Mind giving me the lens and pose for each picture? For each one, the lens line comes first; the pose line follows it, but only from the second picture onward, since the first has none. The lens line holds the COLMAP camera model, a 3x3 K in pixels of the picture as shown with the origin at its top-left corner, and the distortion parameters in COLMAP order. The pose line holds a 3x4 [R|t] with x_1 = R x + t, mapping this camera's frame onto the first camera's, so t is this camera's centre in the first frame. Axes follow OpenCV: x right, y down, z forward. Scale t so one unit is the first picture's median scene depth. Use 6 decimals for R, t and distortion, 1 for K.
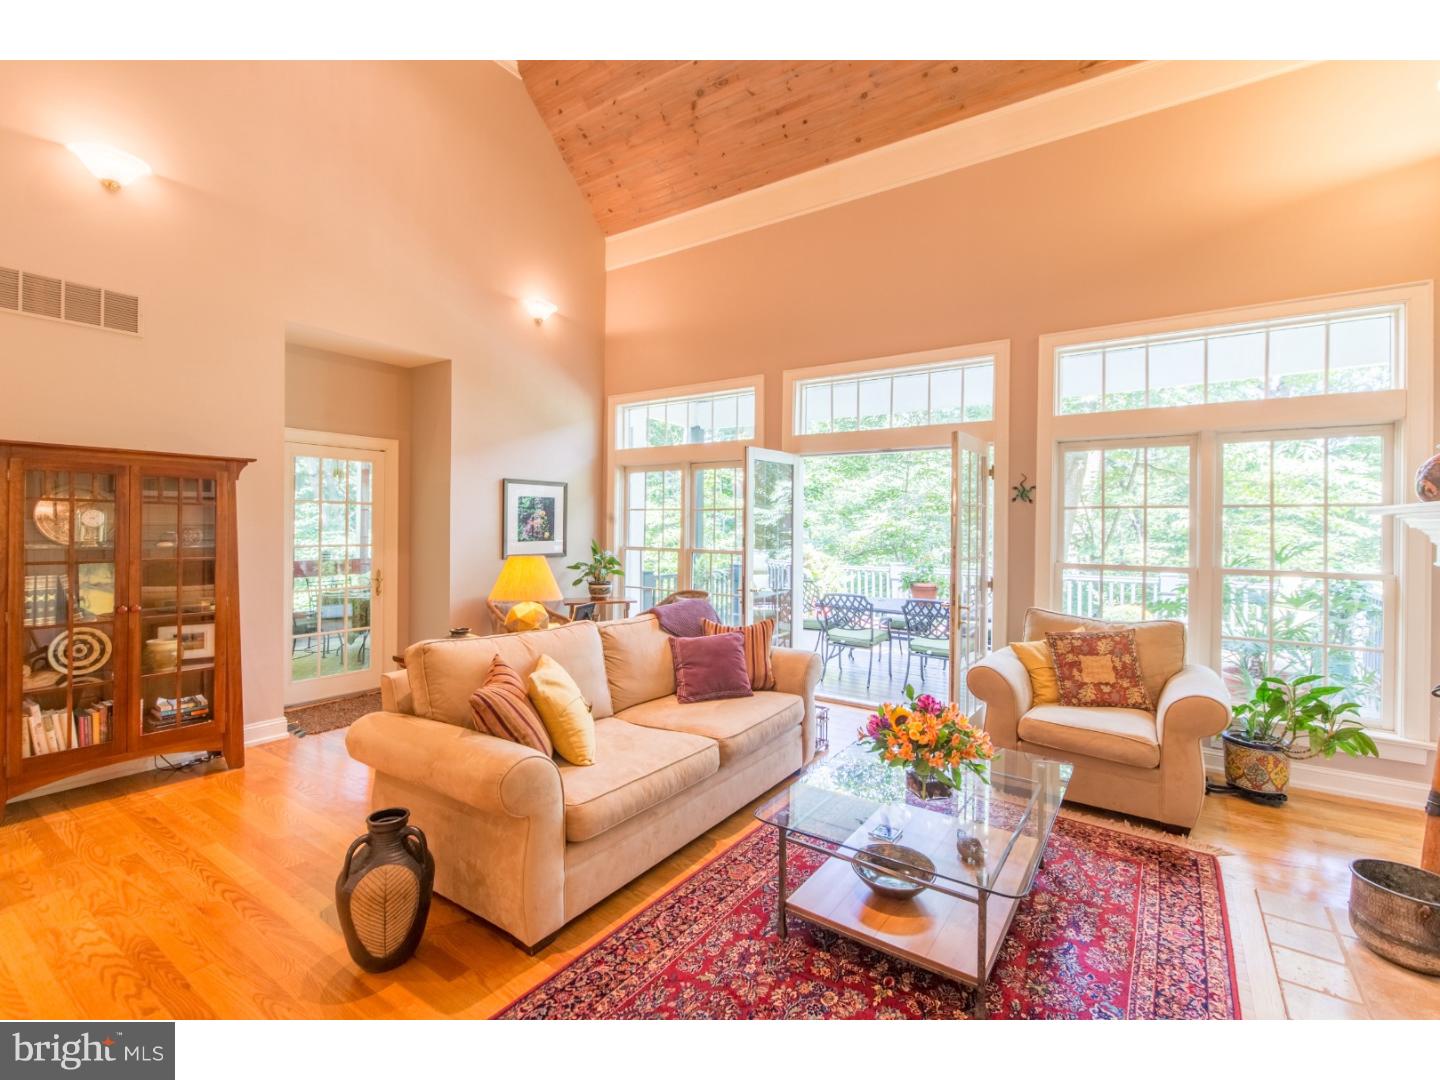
lens RADIAL K [[651.1, 0, 717.5], [0, 651.1, 534.1], [0, 0, 1]] dist [-0.000898, -0.000740]
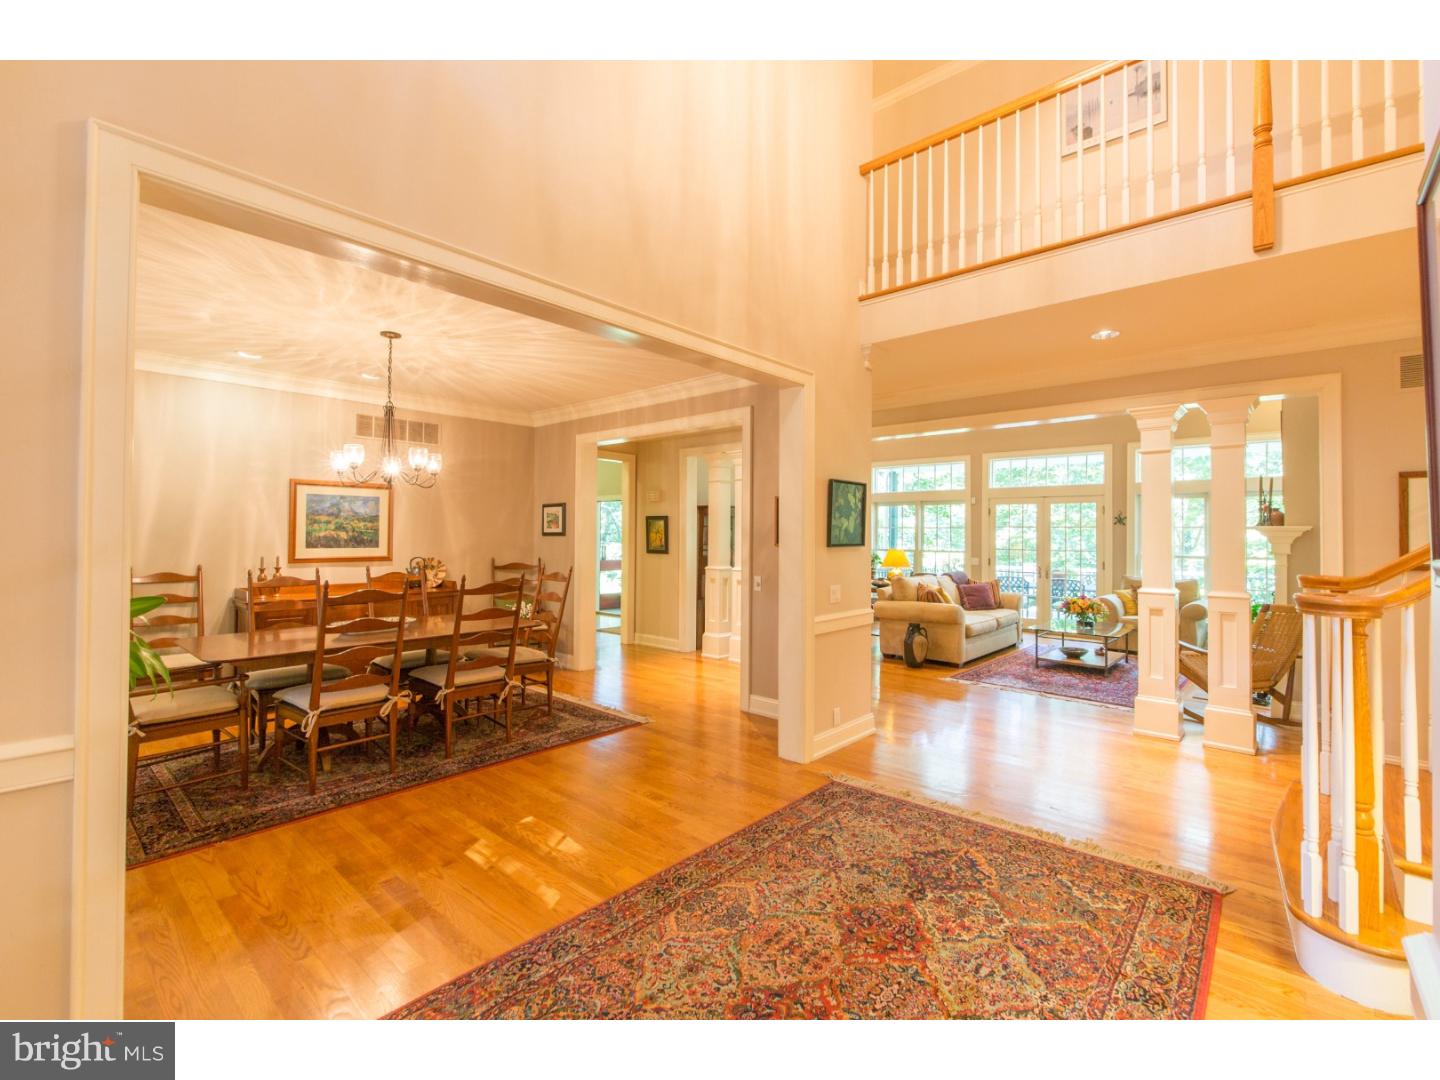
lens RADIAL K [[651.1, 0, 713.8], [0, 651.1, 532.2], [0, 0, 1]] dist [-0.000898, -0.000740]
pose [[0.991493, -0.002197, -0.130141, -0.563940], [-0.000077, 0.999847, -0.017467, 0.009633], [0.130159, 0.017328, 0.991342, -1.268242]]
